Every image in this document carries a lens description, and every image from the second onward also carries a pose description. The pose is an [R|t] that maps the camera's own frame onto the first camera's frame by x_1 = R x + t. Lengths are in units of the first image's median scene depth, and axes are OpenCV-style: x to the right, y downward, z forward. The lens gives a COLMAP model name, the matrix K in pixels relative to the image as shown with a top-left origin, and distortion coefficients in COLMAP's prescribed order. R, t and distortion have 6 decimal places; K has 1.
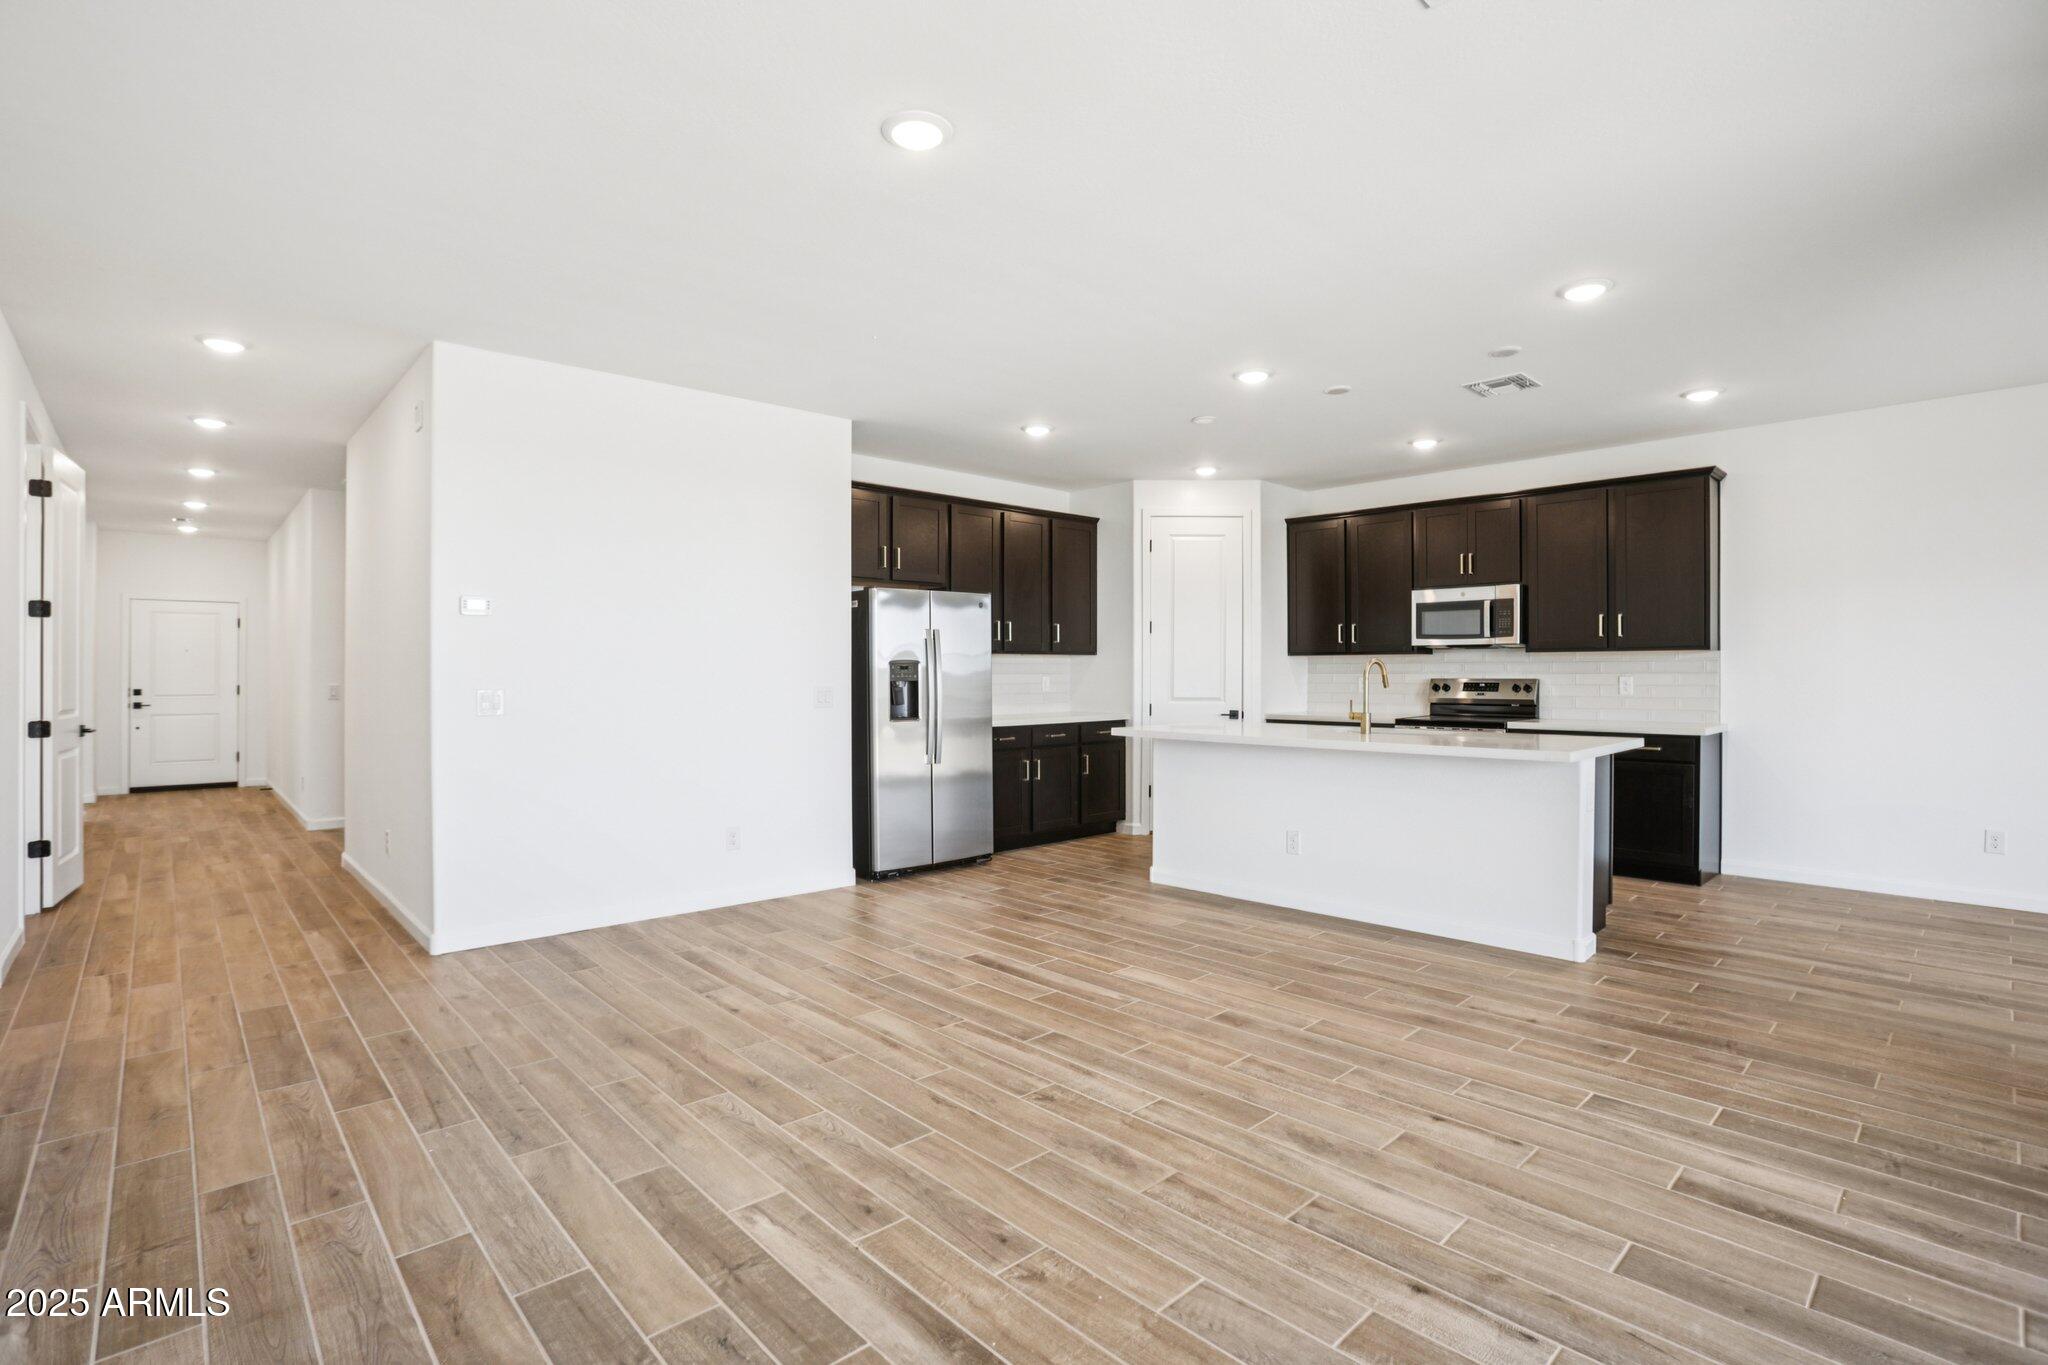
lens RADIAL K [[937.6, 0, 1024.5], [0, 937.6, 675.2], [0, 0, 1]] dist [-0.045382, 0.005054]
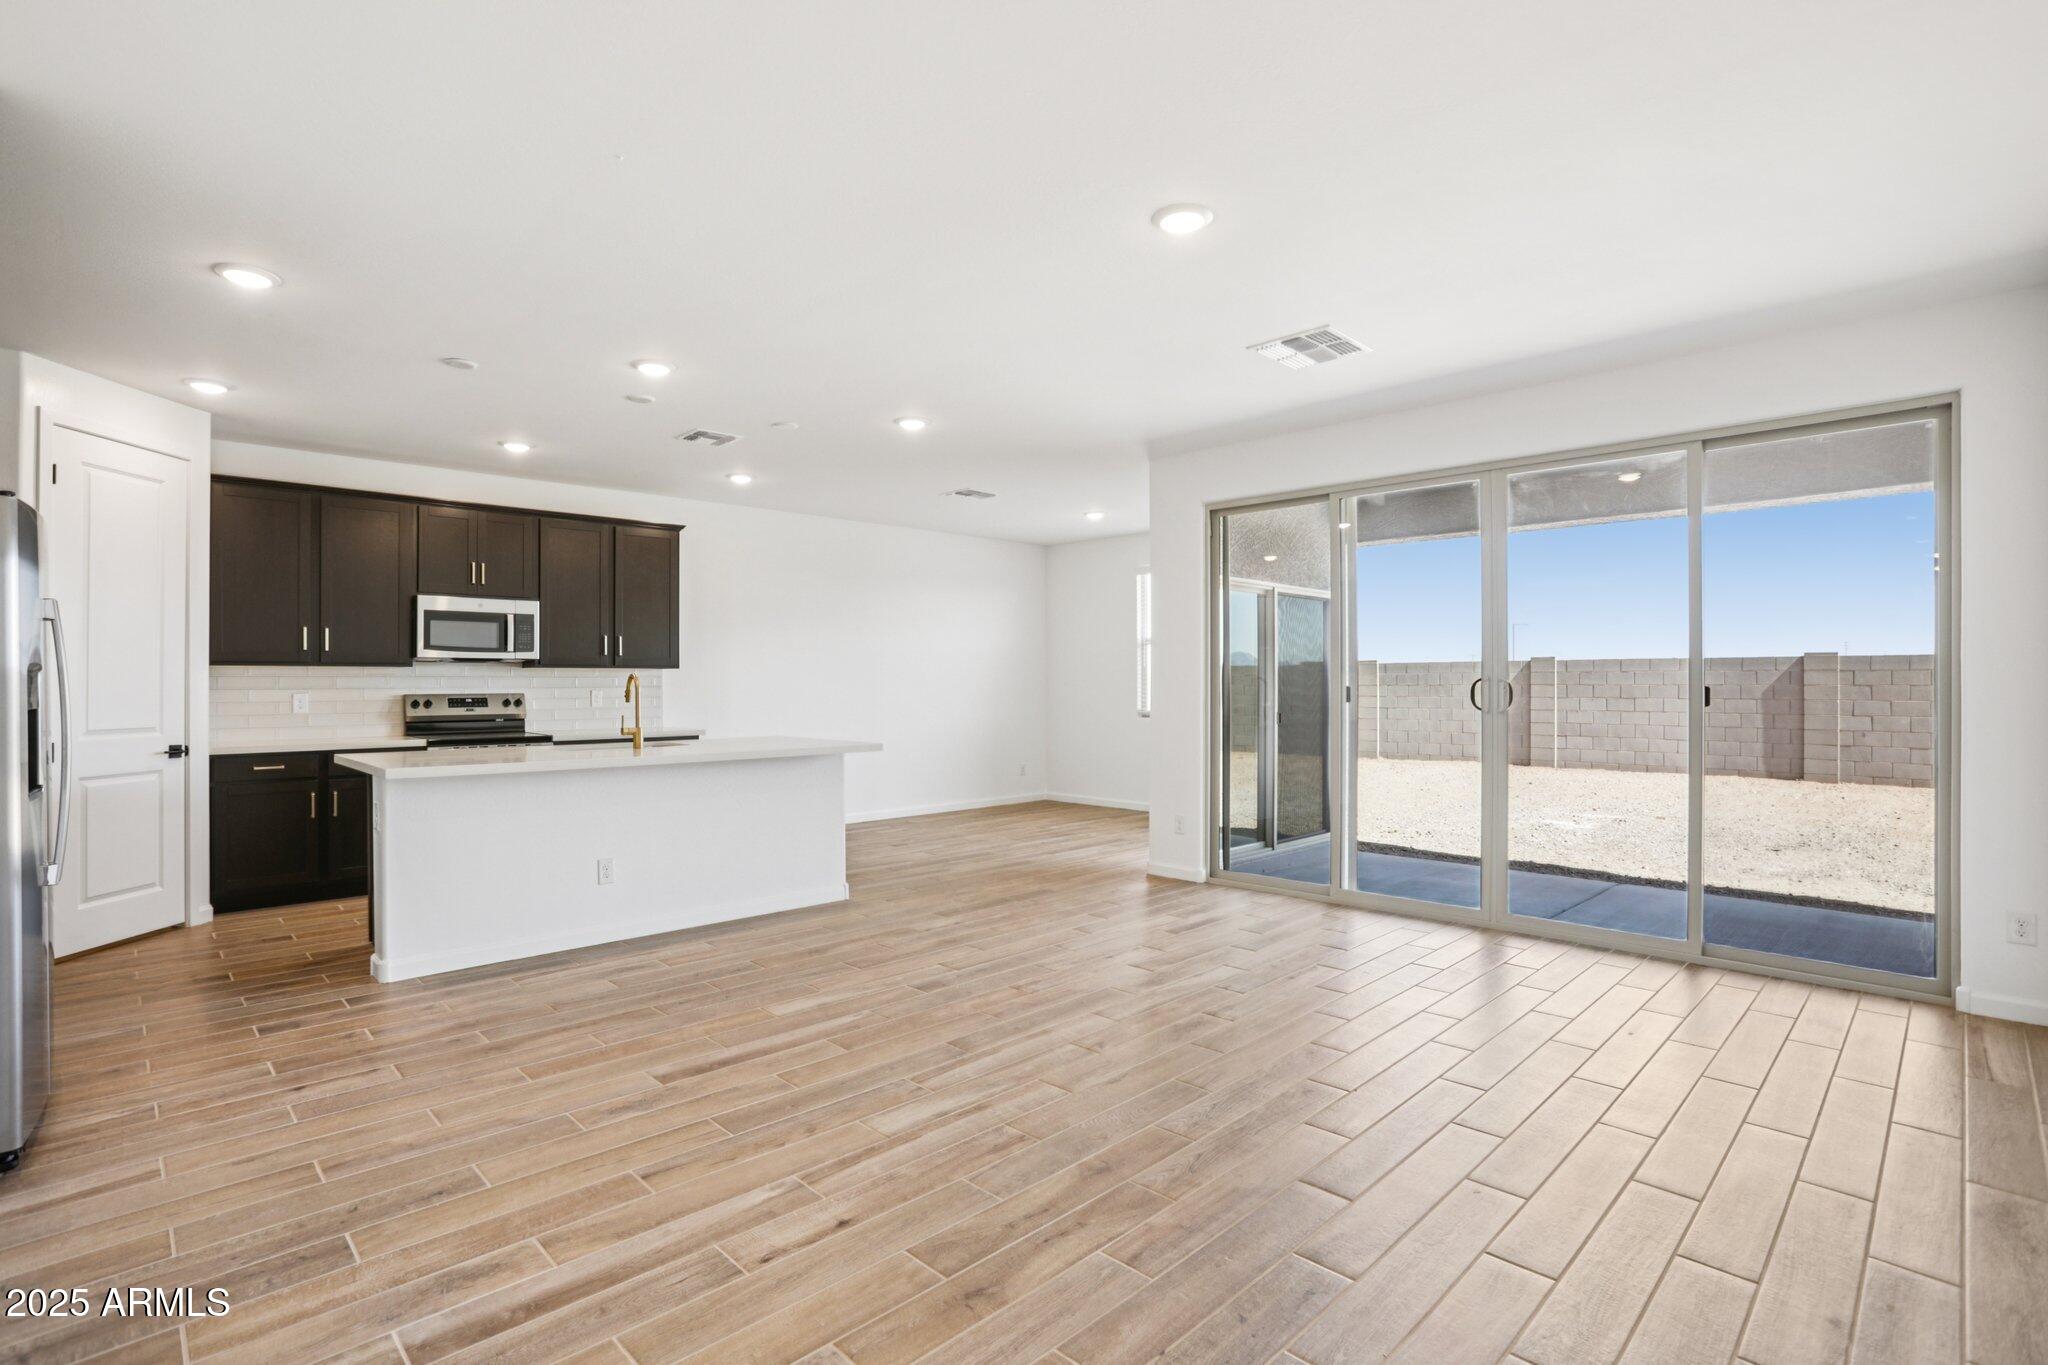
lens RADIAL K [[937.6, 0, 1017.2], [0, 937.6, 690.5], [0, 0, 1]] dist [-0.045382, 0.005054]
pose [[0.005422, -0.000087, 0.999985, -0.783225], [0.002095, 0.999998, 0.000076, 0.002388], [-0.999983, 0.002095, 0.005422, 0.737768]]
